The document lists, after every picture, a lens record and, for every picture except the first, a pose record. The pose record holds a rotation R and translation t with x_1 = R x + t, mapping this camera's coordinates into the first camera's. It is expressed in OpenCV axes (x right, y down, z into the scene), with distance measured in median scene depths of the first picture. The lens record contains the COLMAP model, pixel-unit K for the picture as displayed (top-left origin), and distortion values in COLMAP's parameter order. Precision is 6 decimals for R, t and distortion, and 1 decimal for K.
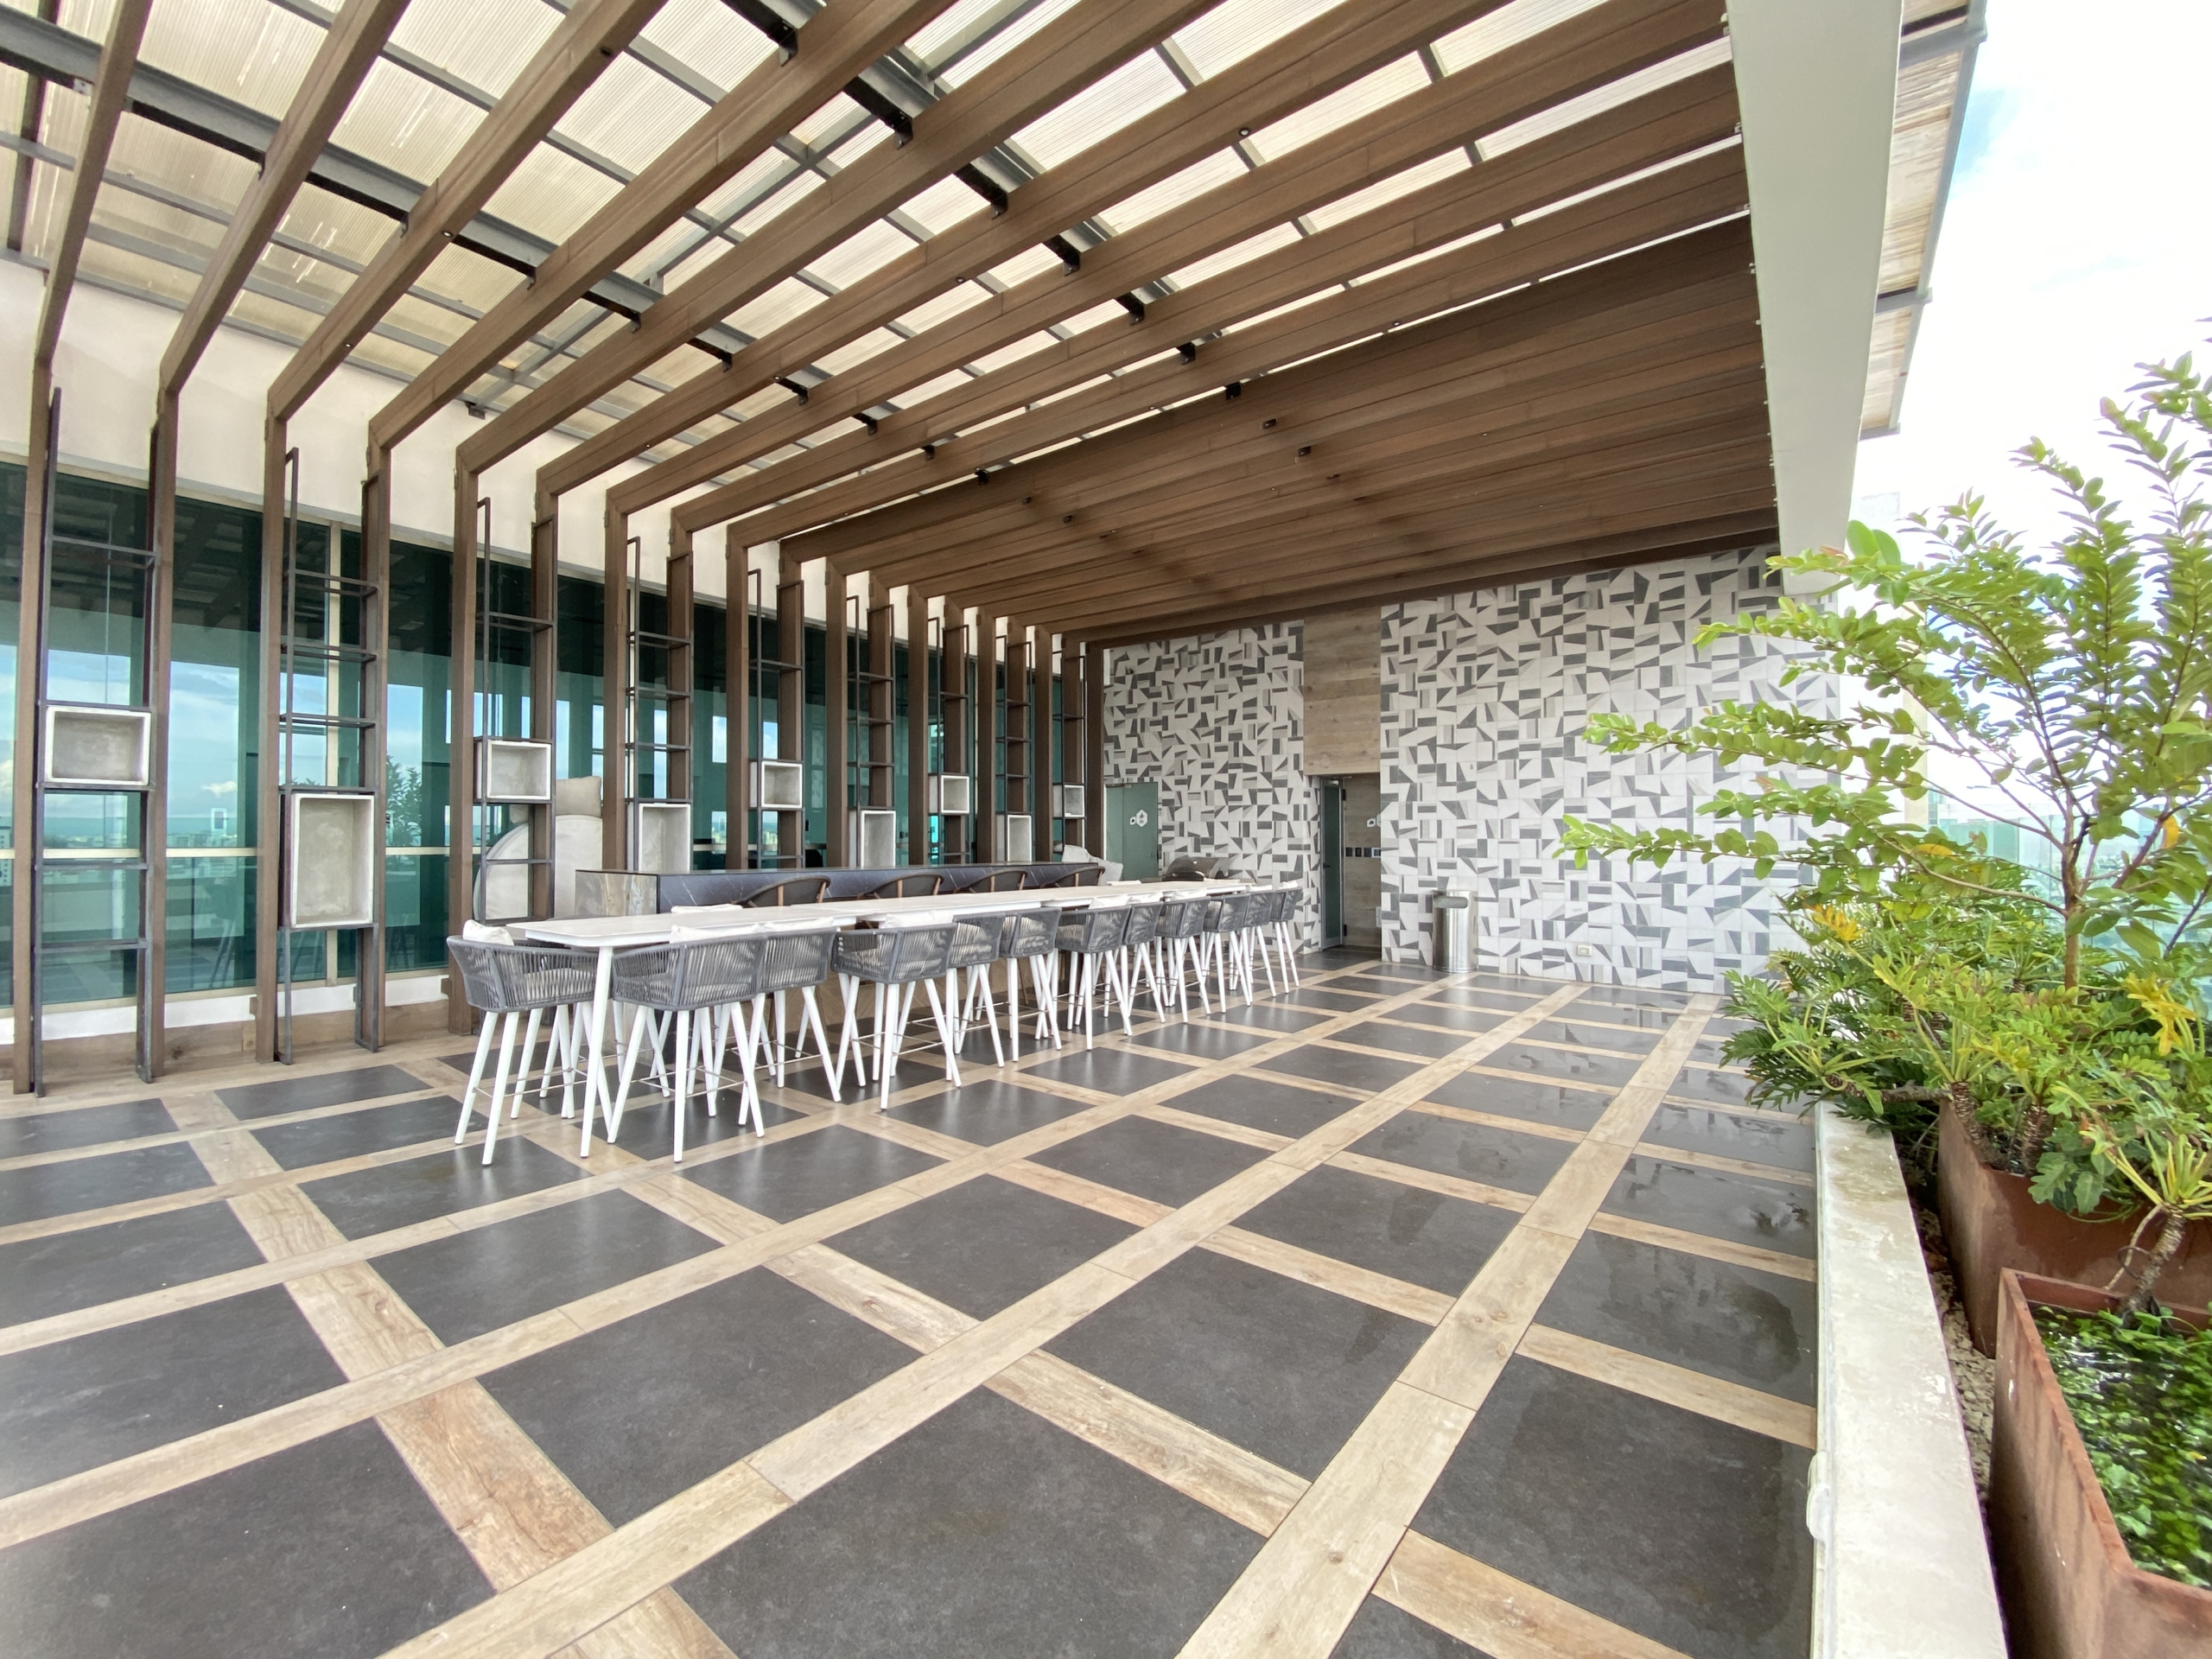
lens RADIAL K [[907.0, 0, 1094.2], [0, 907.0, 816.8], [0, 0, 1]] dist [0.006931, -0.002670]
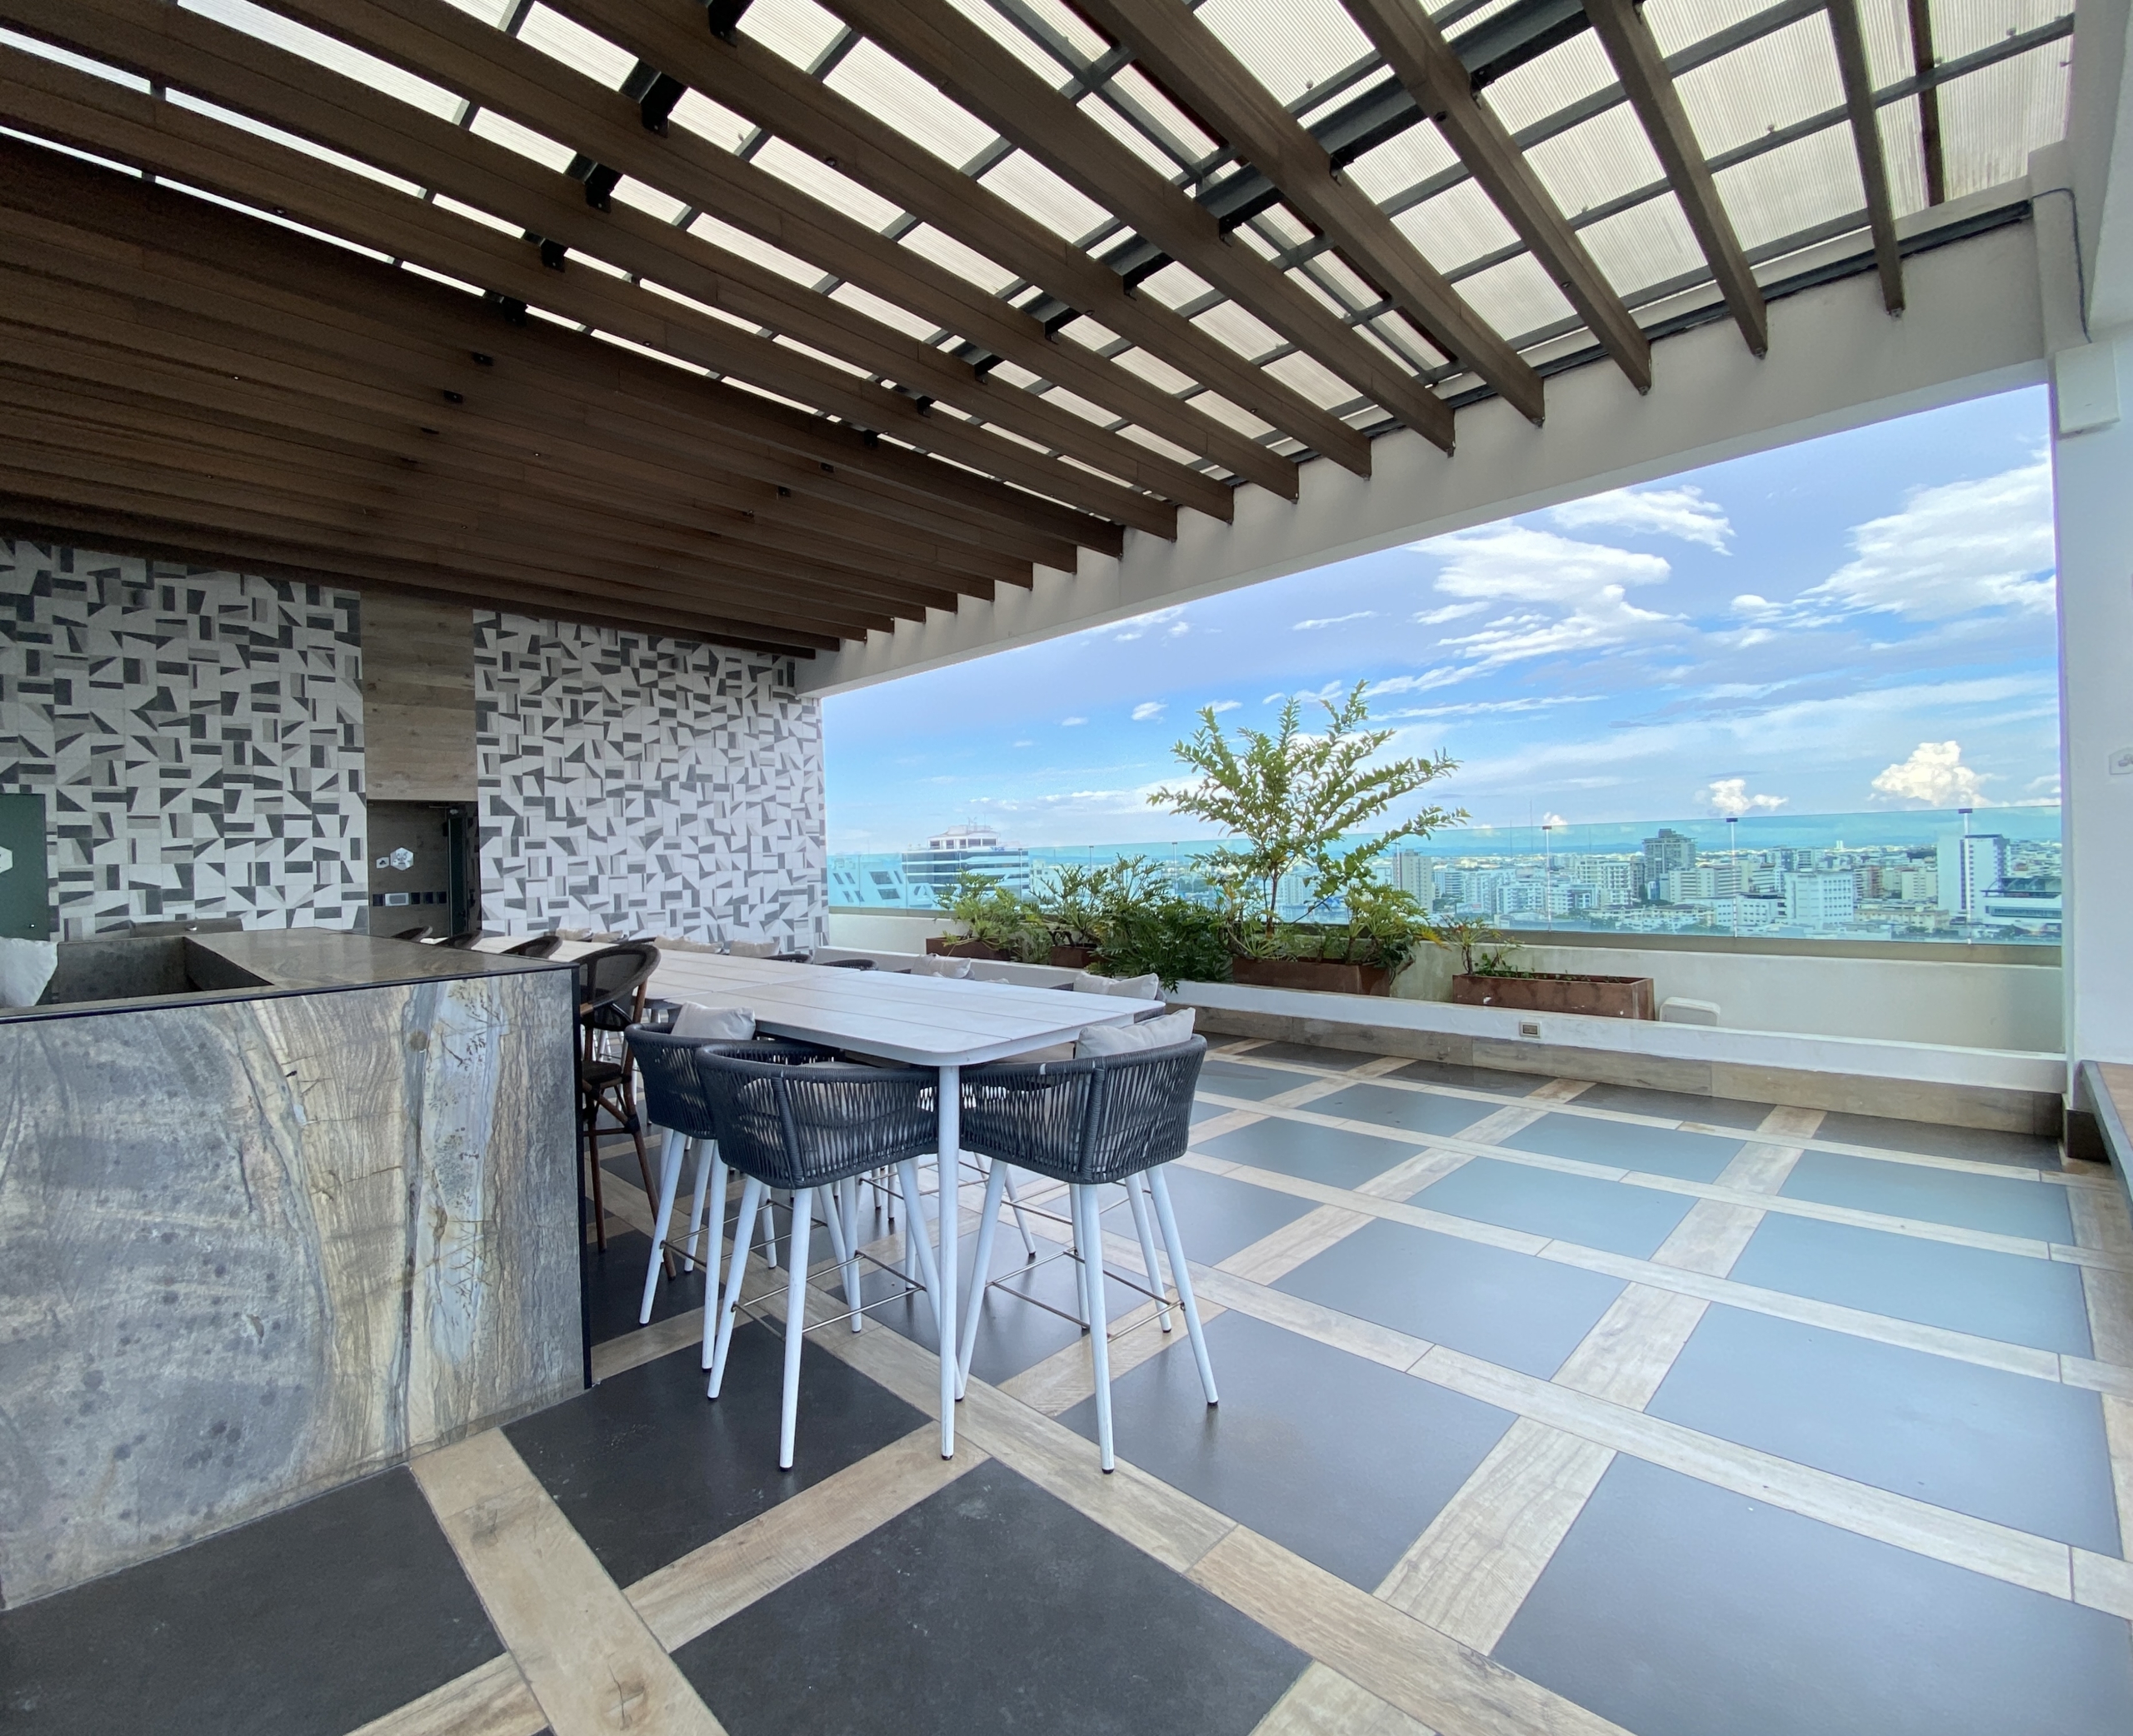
lens RADIAL K [[852.0, 0, 1065.6], [0, 852.0, 852.8], [0, 0, 1]] dist [0.021937, -0.001311]
pose [[0.141160, -0.002651, 0.989983, -0.428742], [0.007880, 0.999968, 0.001554, 0.002193], [-0.989955, 0.007582, 0.141176, 0.347011]]
